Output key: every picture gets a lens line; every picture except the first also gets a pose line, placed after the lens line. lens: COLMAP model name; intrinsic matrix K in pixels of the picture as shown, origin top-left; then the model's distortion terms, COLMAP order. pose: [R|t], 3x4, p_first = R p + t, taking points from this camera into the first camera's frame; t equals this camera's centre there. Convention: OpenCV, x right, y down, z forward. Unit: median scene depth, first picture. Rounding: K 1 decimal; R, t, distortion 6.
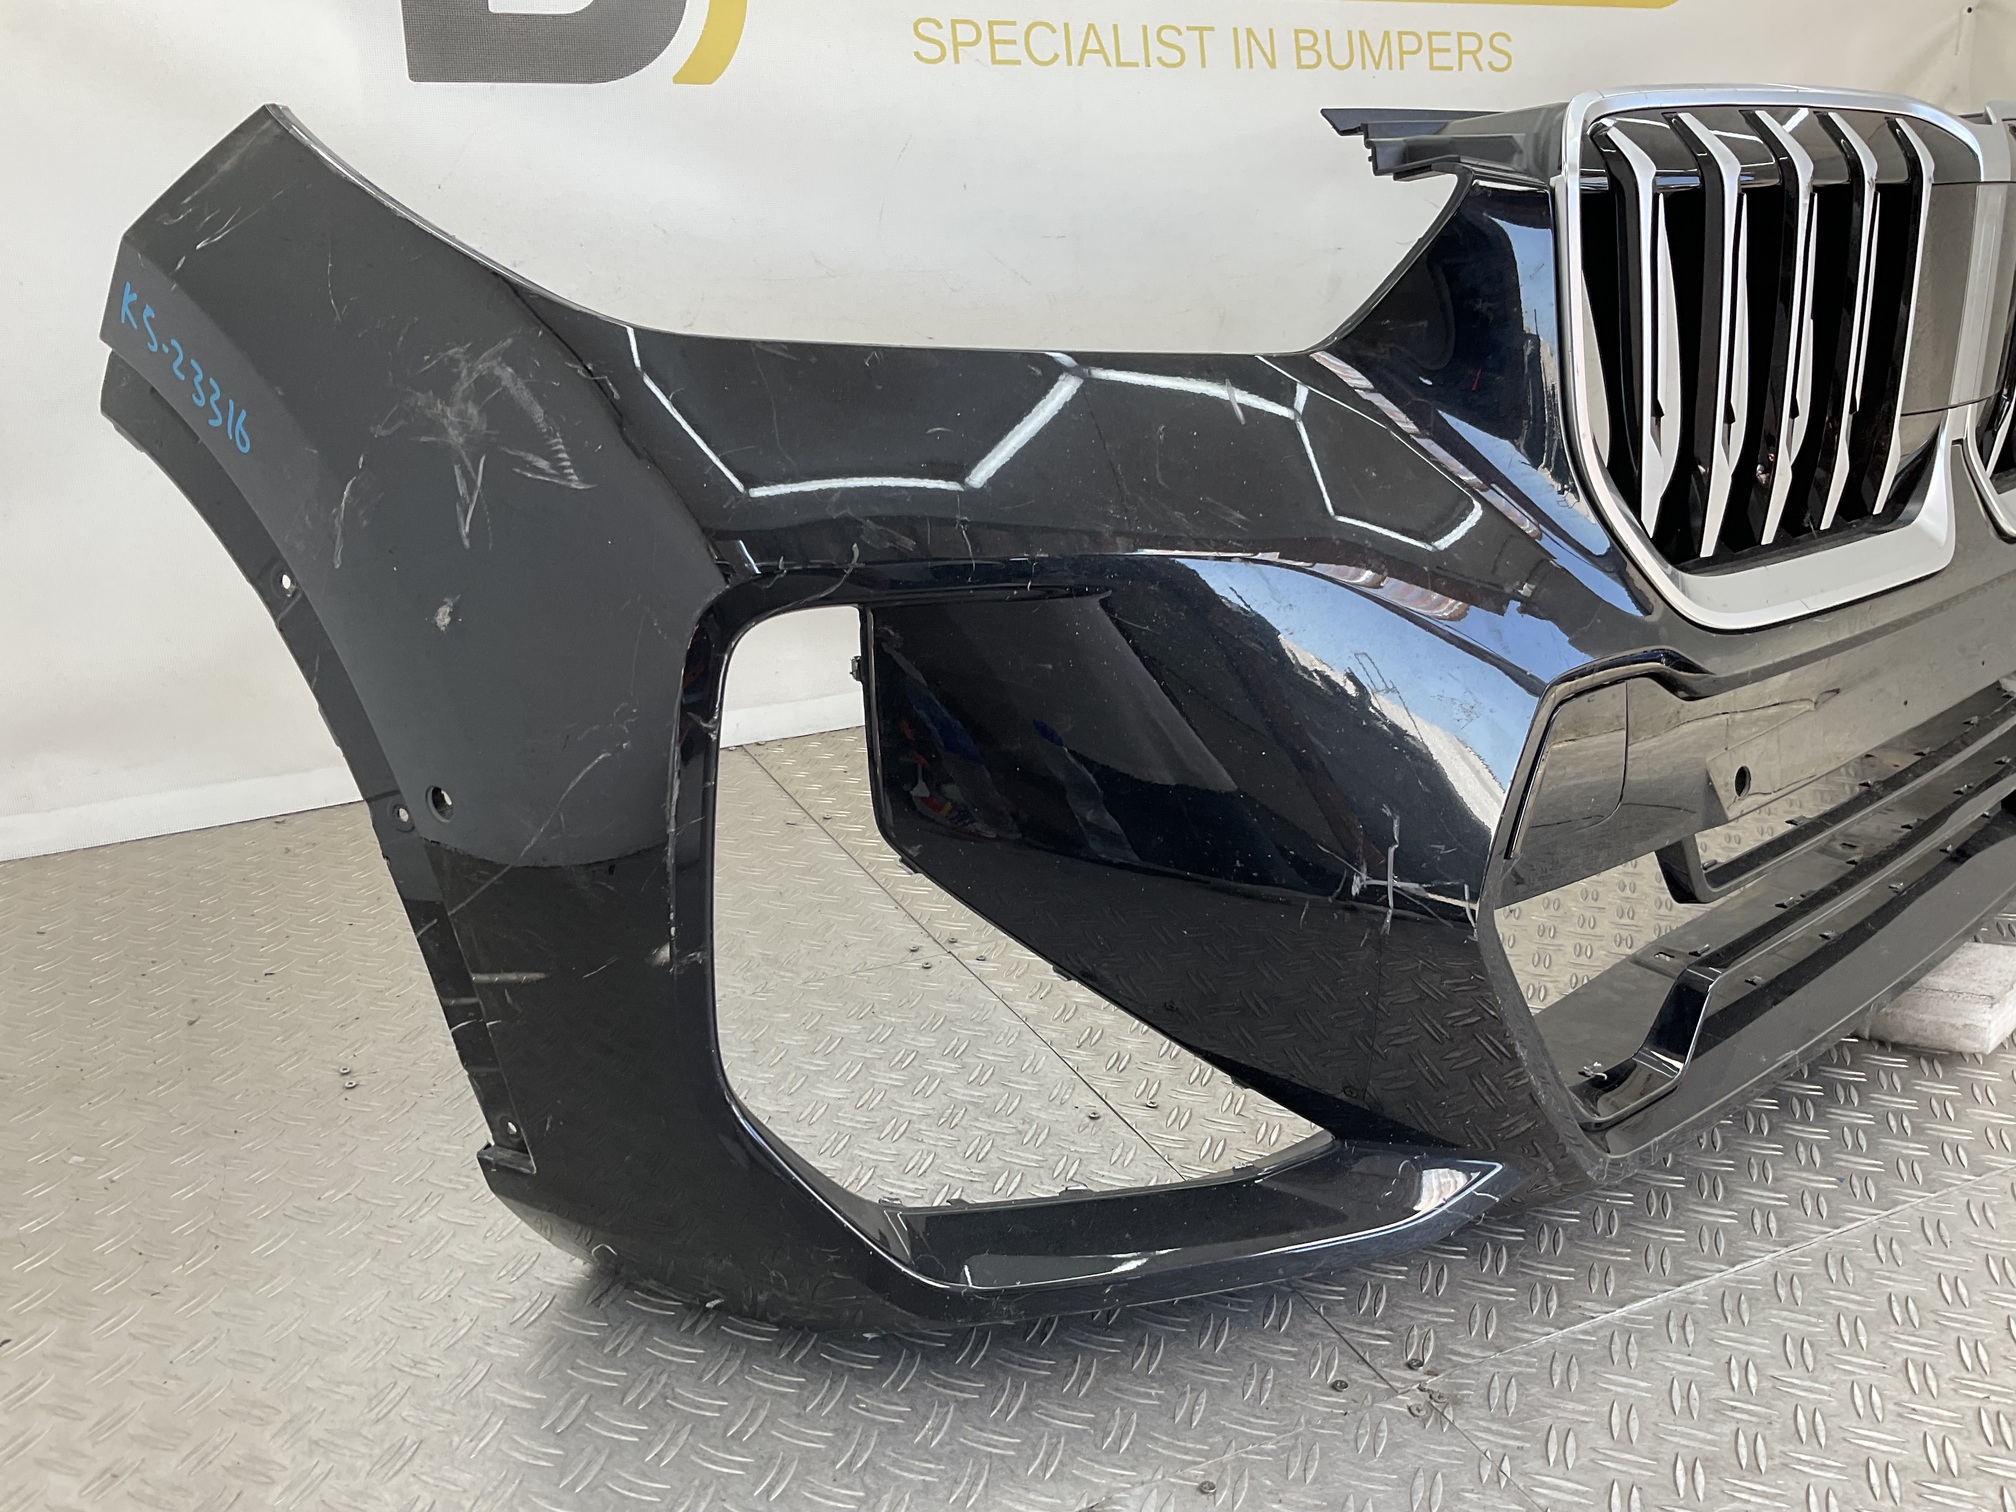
lens RADIAL K [[1675.4, 0, 1008.0], [0, 1675.4, 756.0], [0, 0, 1]] dist [0.114232, -0.240432]
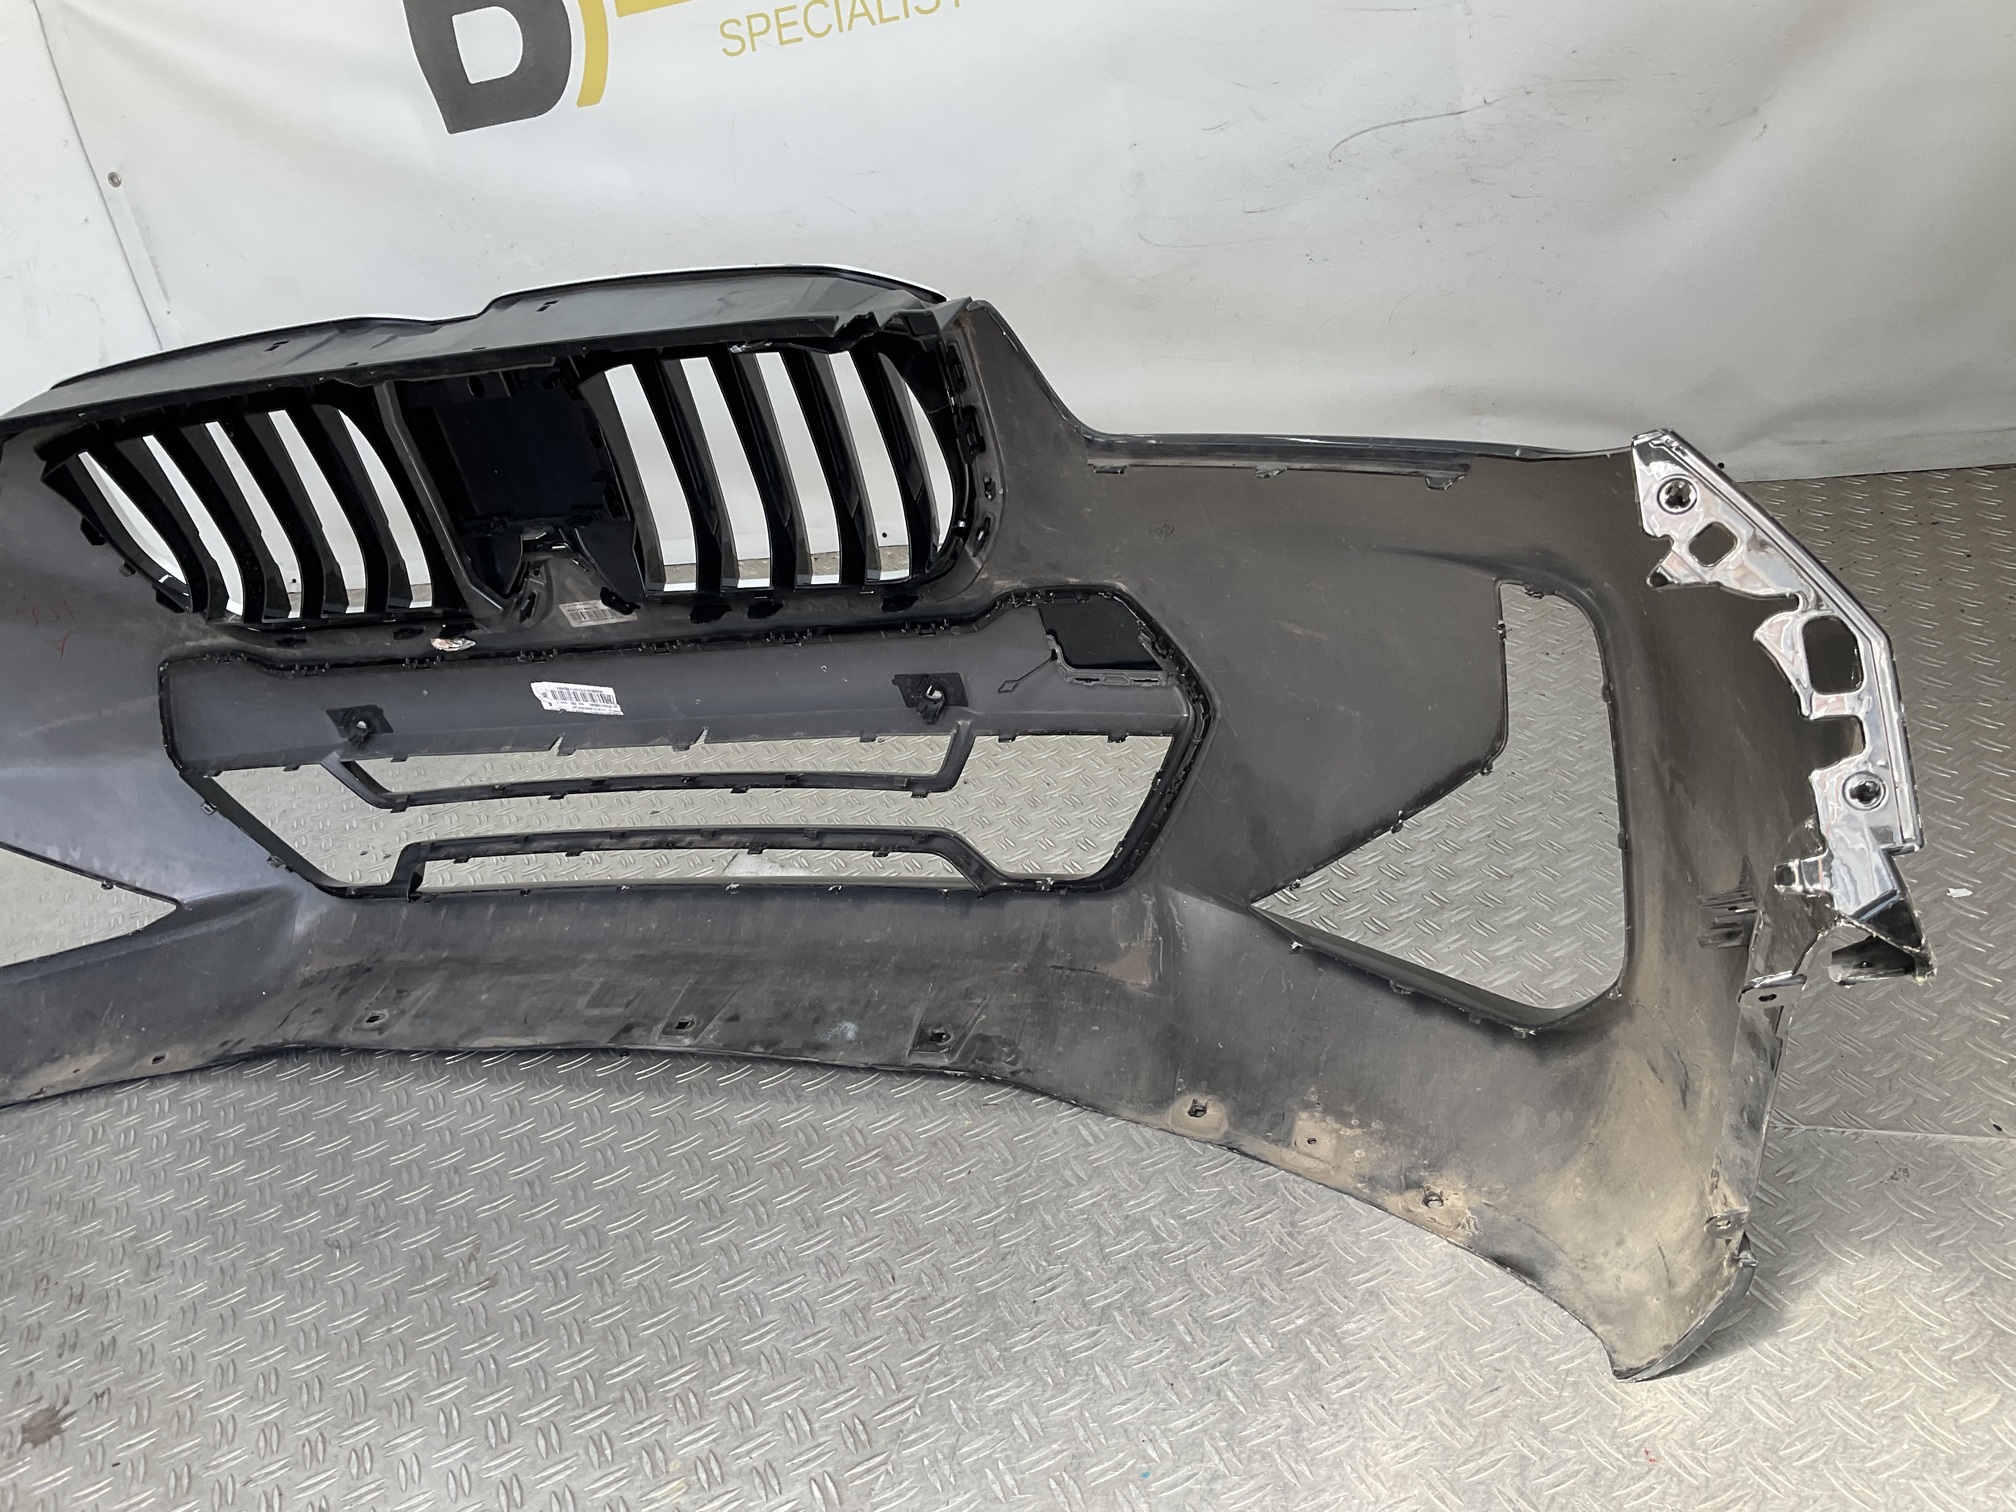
lens RADIAL K [[1682.6, 0, 1008.0], [0, 1682.6, 756.0], [0, 0, 1]] dist [0.062429, -0.100820]
pose [[0.667090, 0.210845, -0.714518, 1.046435], [-0.037343, 0.967372, 0.250594, -0.206512], [0.744041, -0.140486, 0.653198, 0.216174]]
